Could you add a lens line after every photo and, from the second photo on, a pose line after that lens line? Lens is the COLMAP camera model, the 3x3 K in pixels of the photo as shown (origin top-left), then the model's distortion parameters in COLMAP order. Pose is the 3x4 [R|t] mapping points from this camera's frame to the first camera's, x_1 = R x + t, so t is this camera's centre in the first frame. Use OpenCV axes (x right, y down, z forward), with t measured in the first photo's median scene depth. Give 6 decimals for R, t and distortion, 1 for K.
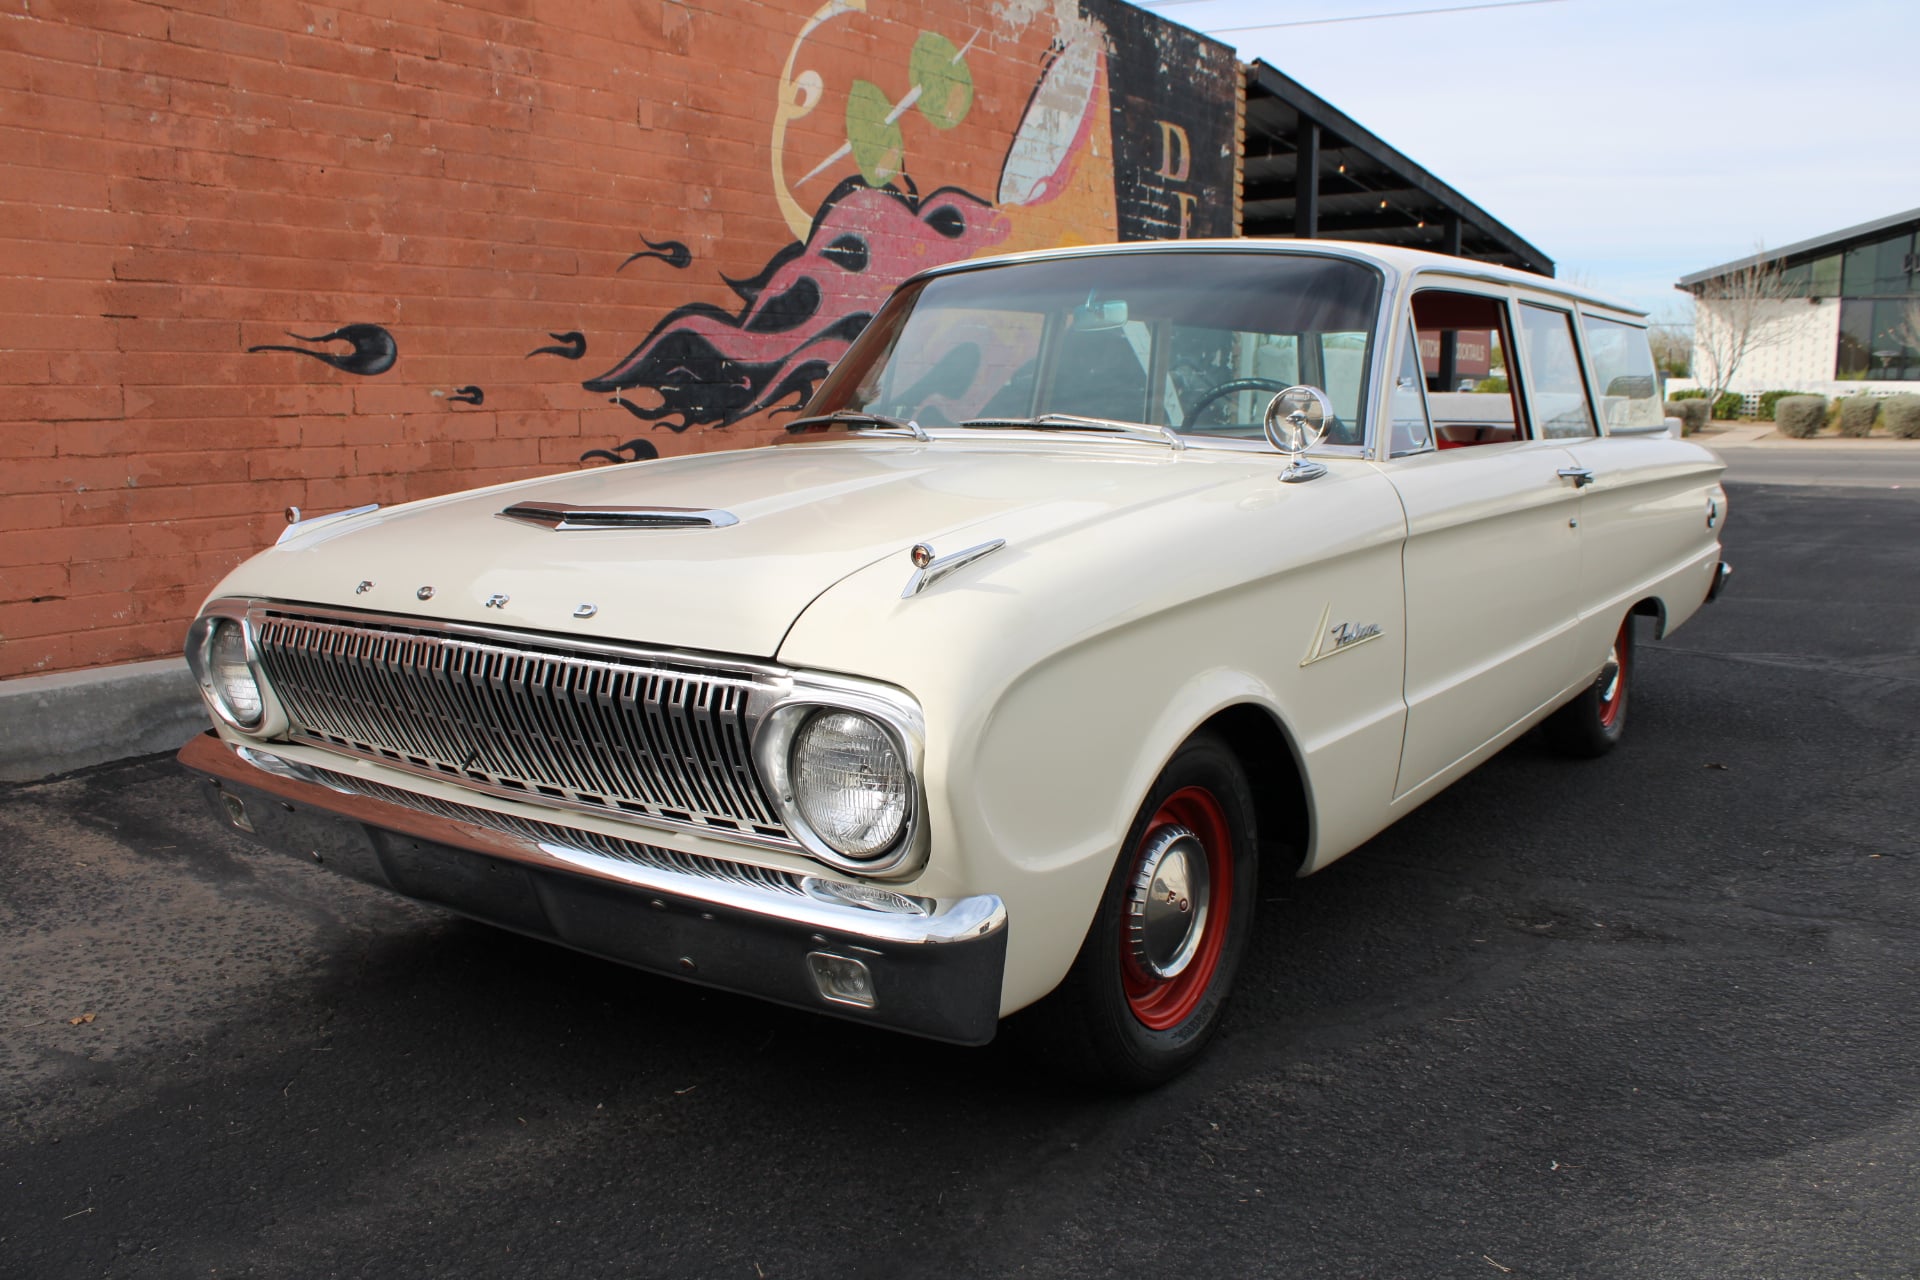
lens RADIAL K [[1588.0, 0, 945.0], [0, 1588.0, 637.3], [0, 0, 1]] dist [-0.161111, 0.146963]
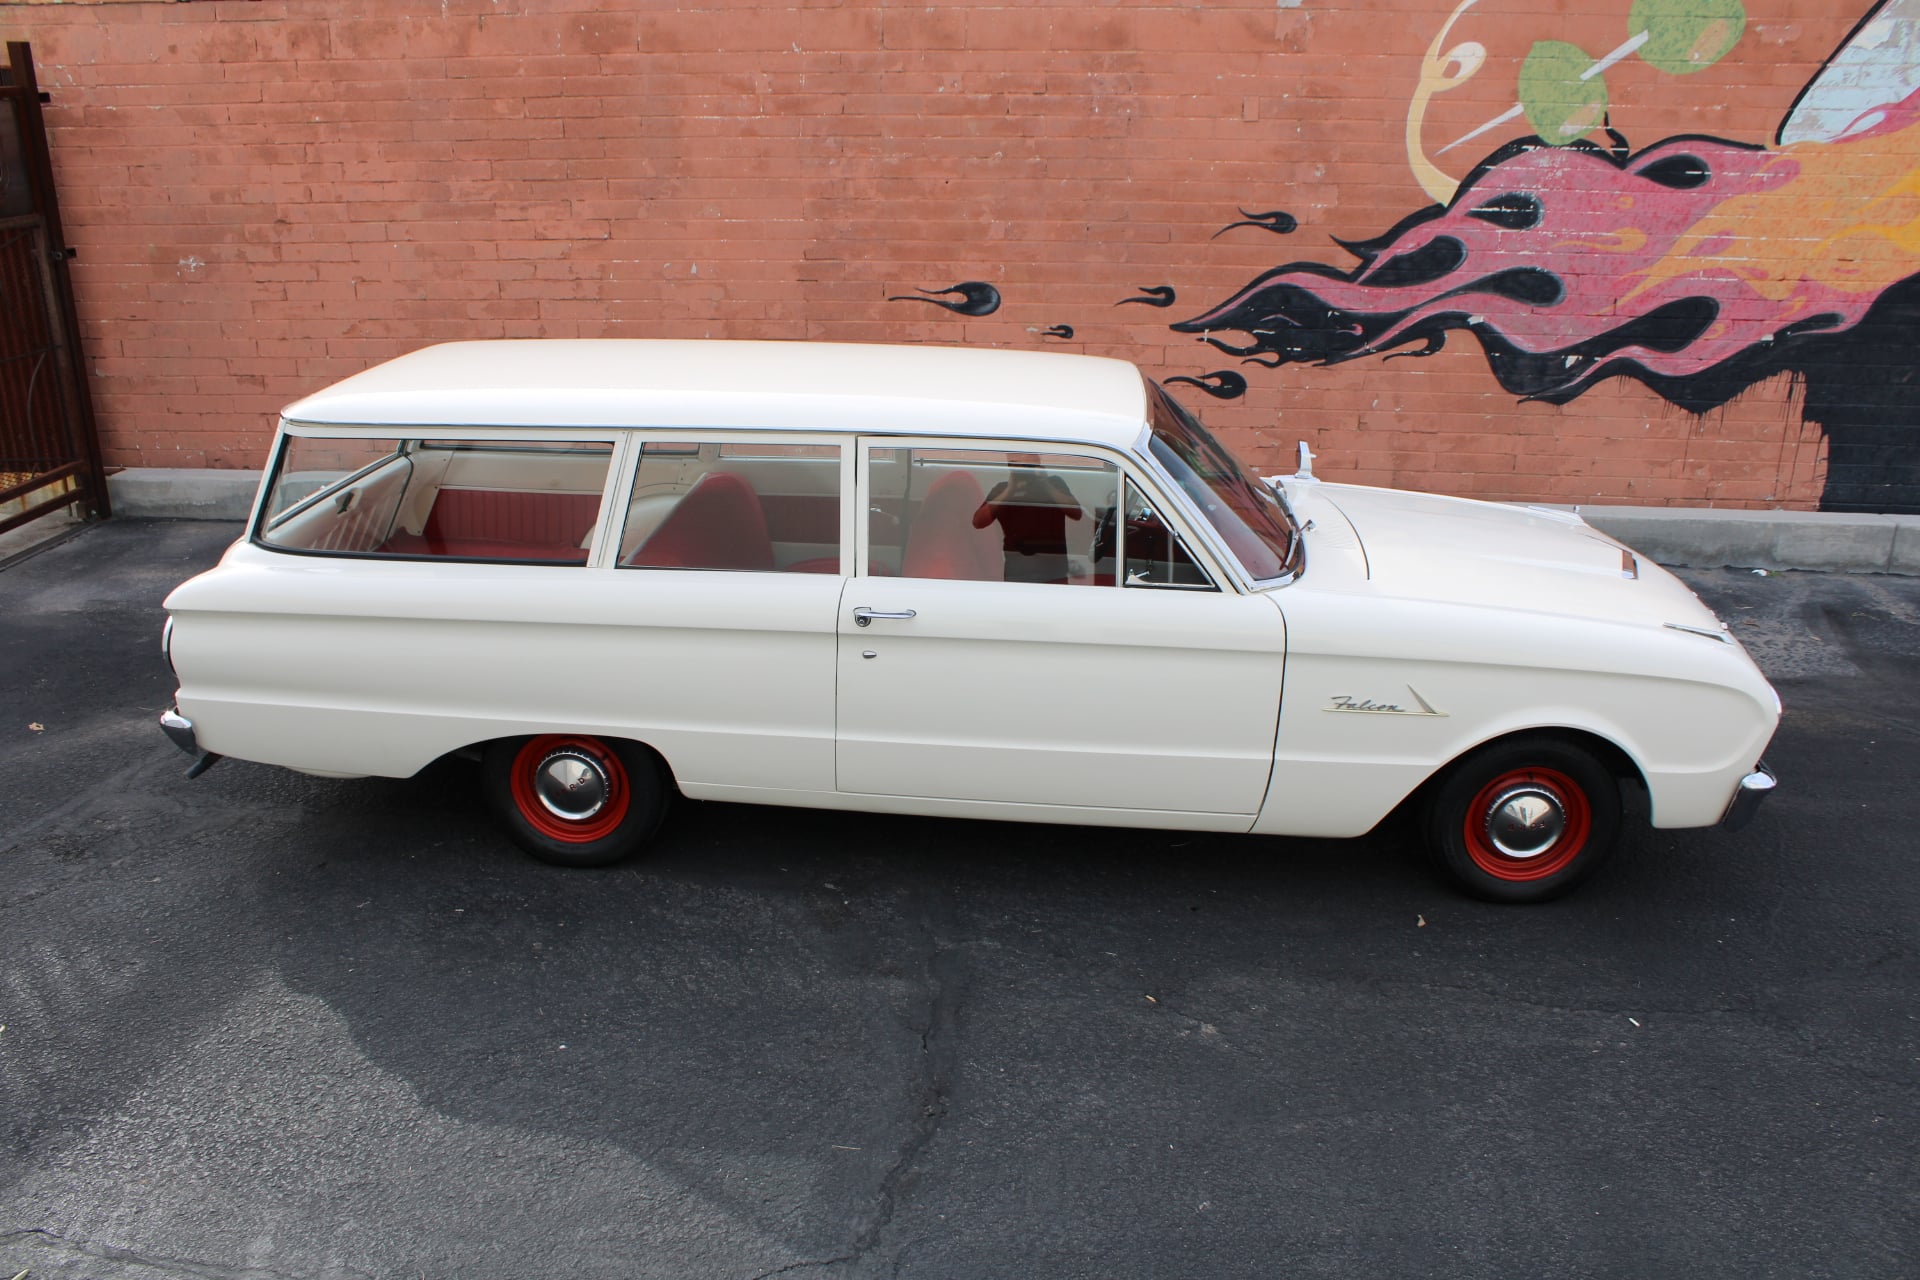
lens RADIAL K [[1588.0, 0, 959.0], [0, 1588.0, 637.0], [0, 0, 1]] dist [-0.161111, 0.146963]
pose [[0.506736, 0.290222, -0.811782, 0.915783], [-0.132295, 0.956657, 0.259434, -0.257943], [0.851890, -0.024070, 0.523167, 0.178525]]
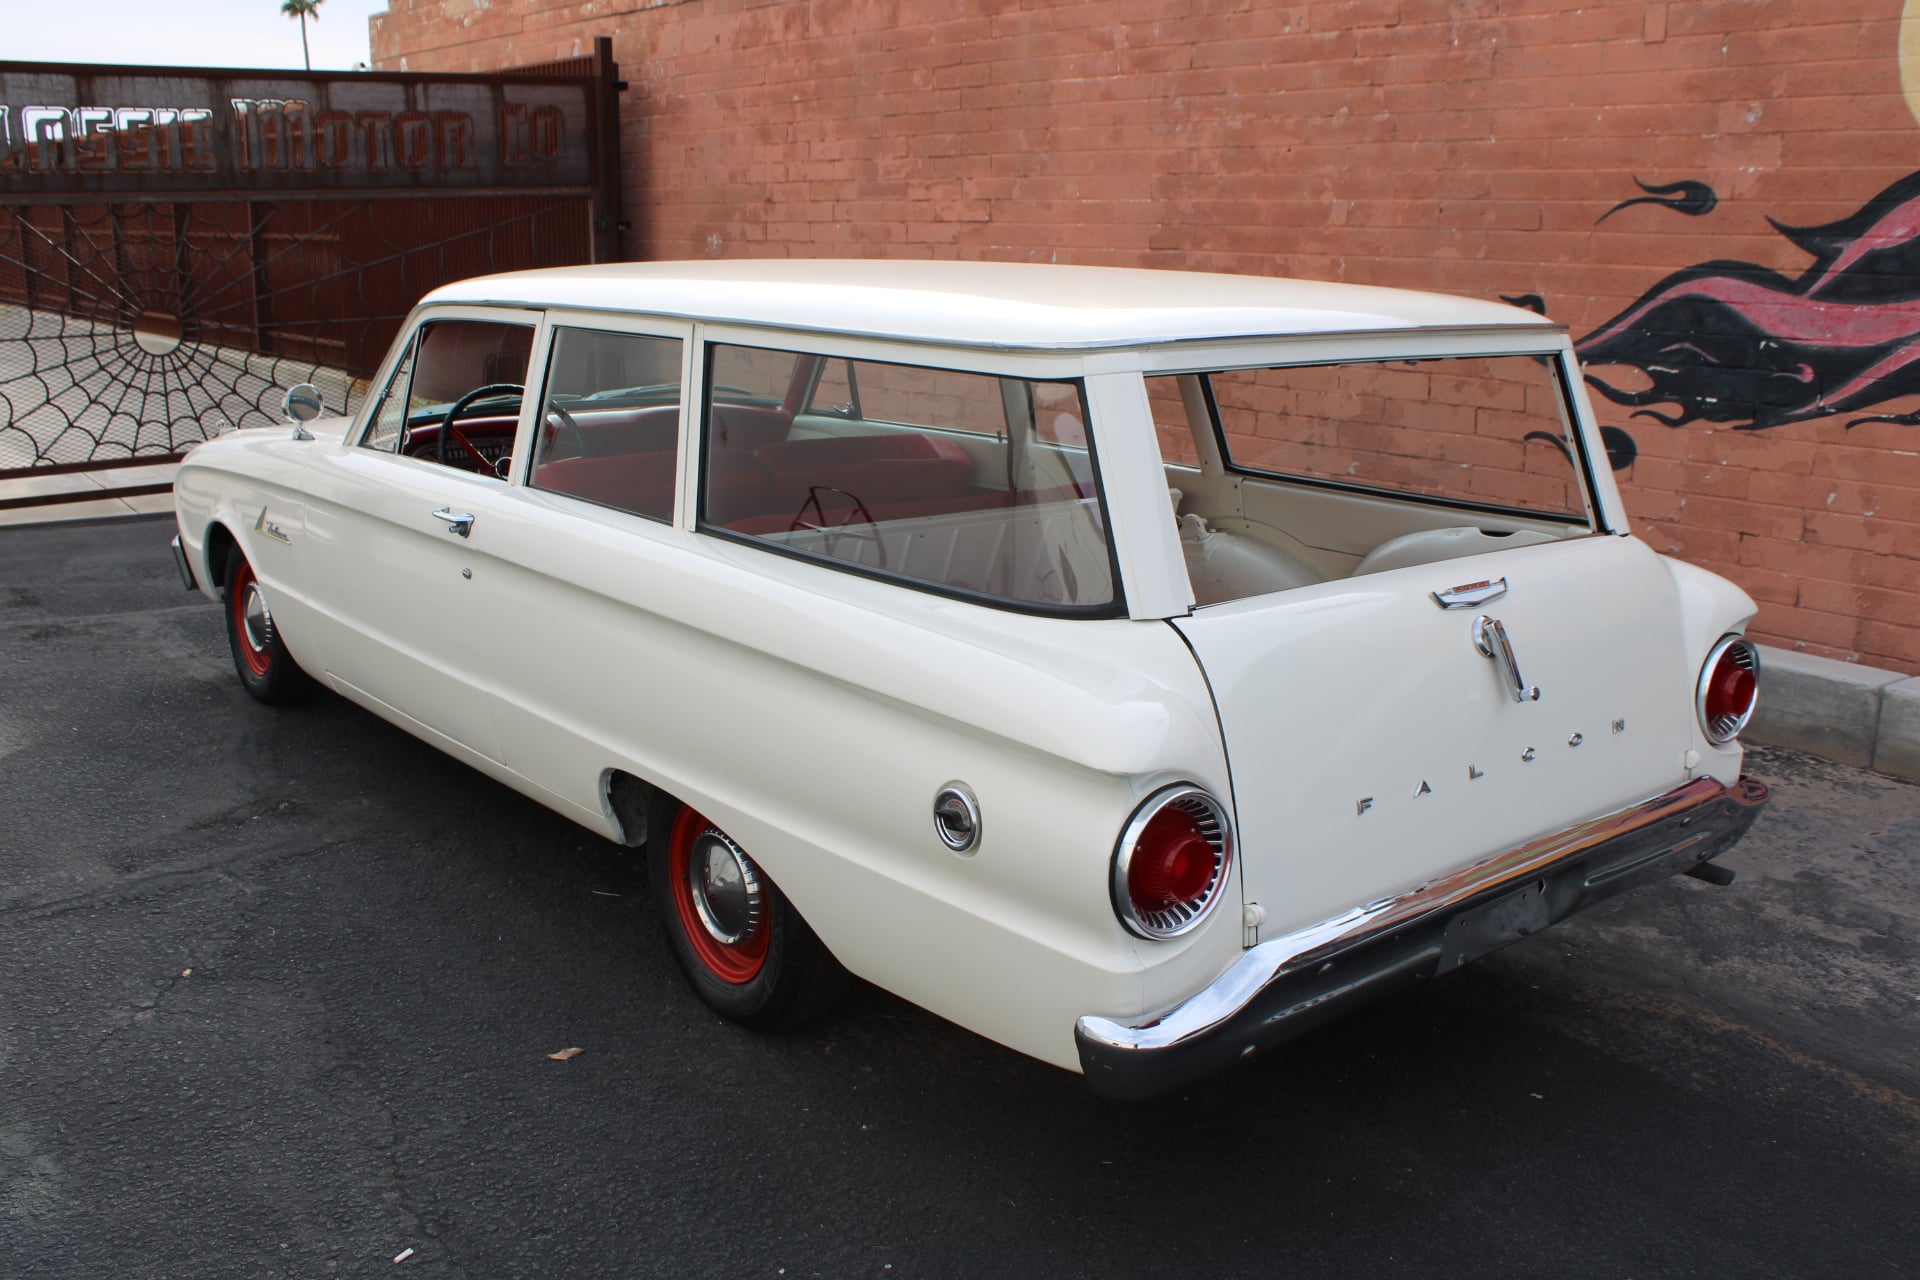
lens RADIAL K [[1755.9, 0, 956.9], [0, 1755.9, 627.9], [0, 0, 1]] dist [-0.089822, 0.000000]
pose [[-0.263828, 0.216967, -0.939851, 0.905647], [-0.151242, 0.953016, 0.262462, -0.247658], [0.952639, 0.211390, -0.218618, 1.046255]]
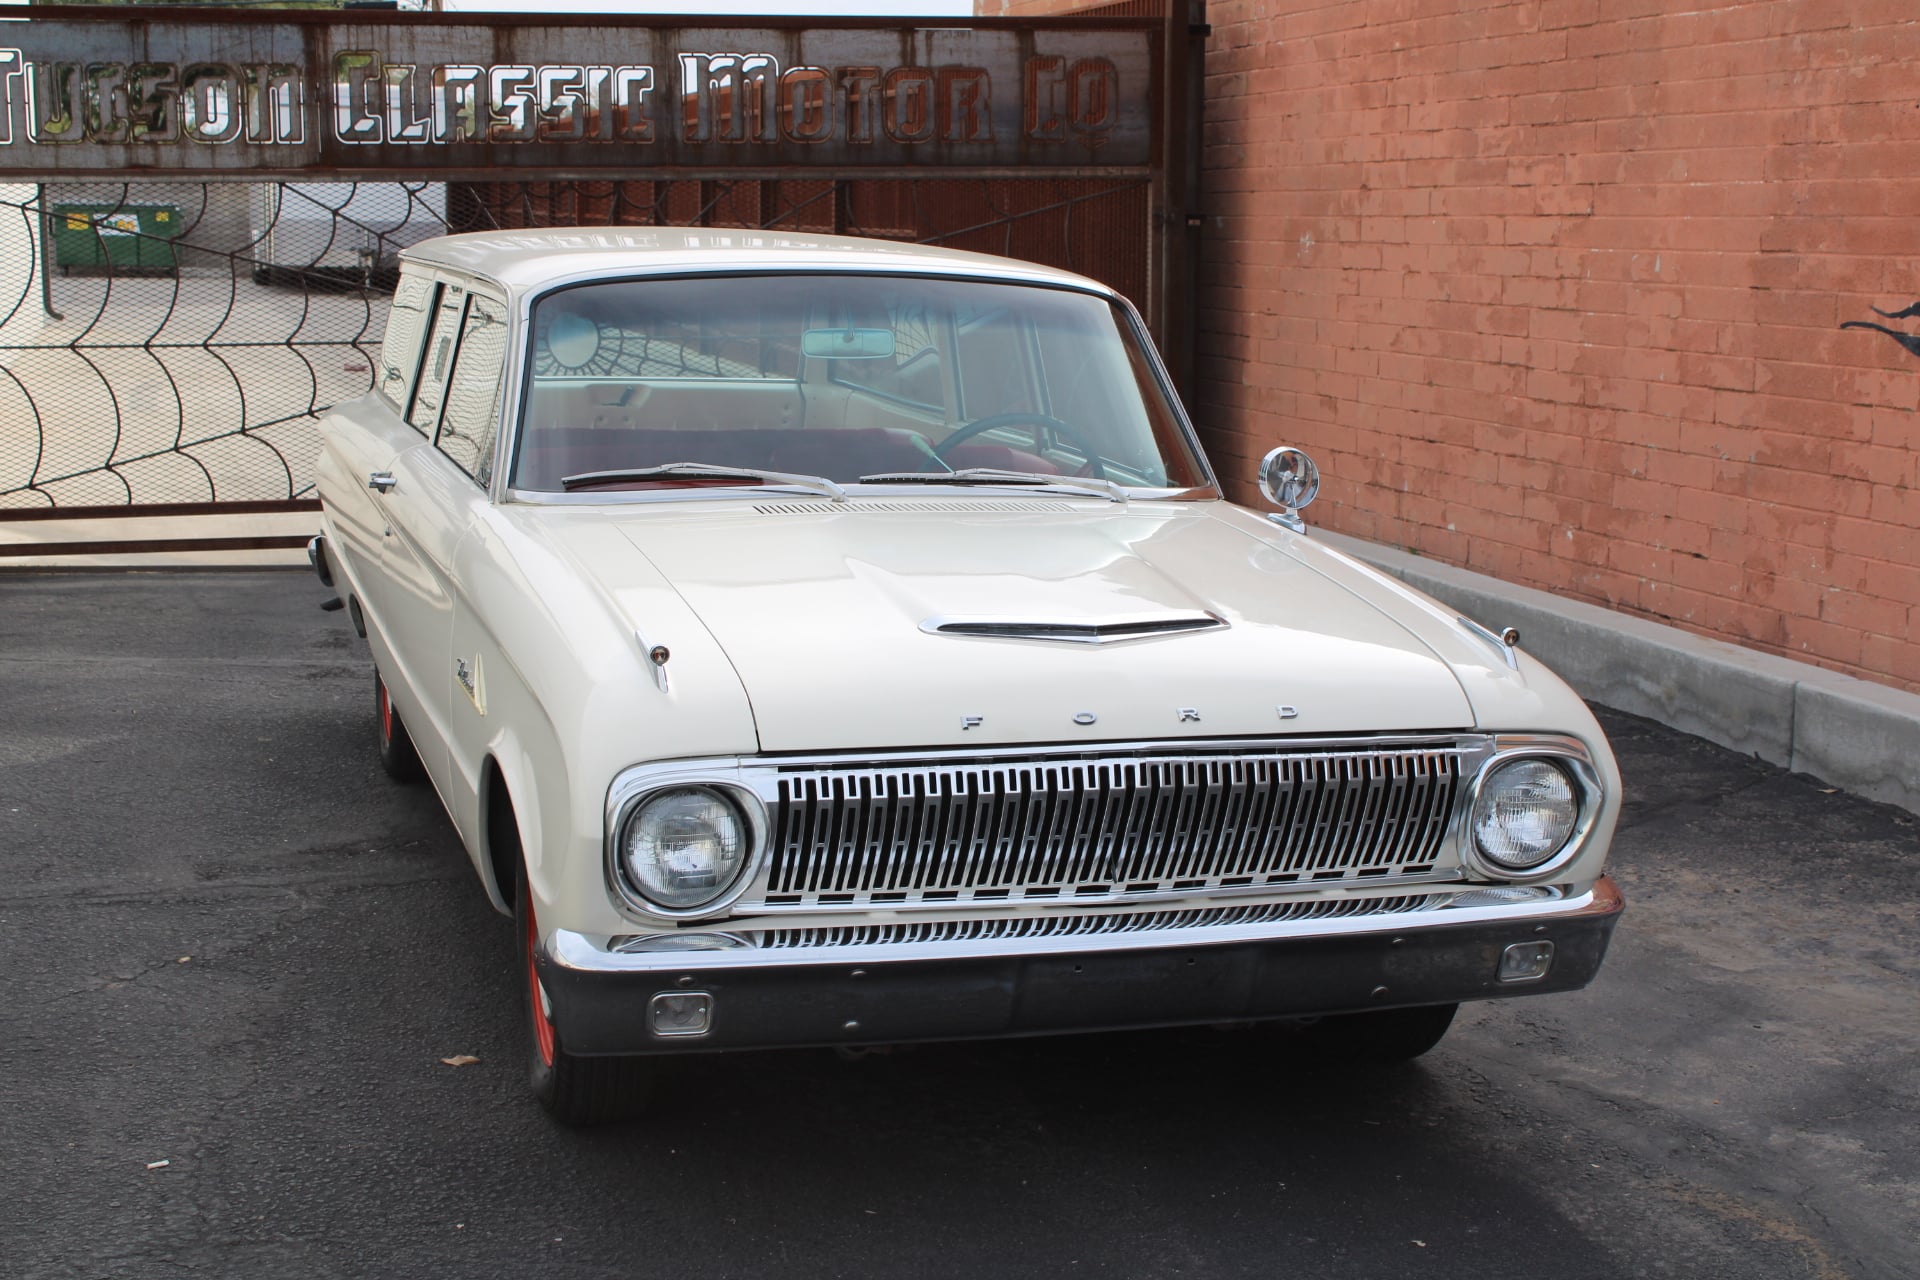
lens RADIAL K [[2804.5, 0, 974.1], [0, 2804.5, 660.5], [0, 0, 1]] dist [-0.005828, 0.000000]
pose [[-0.629437, 0.114514, -0.768567, 0.991751], [-0.125522, 0.961107, 0.246002, -0.300999], [0.766846, 0.251315, -0.590583, 1.452158]]
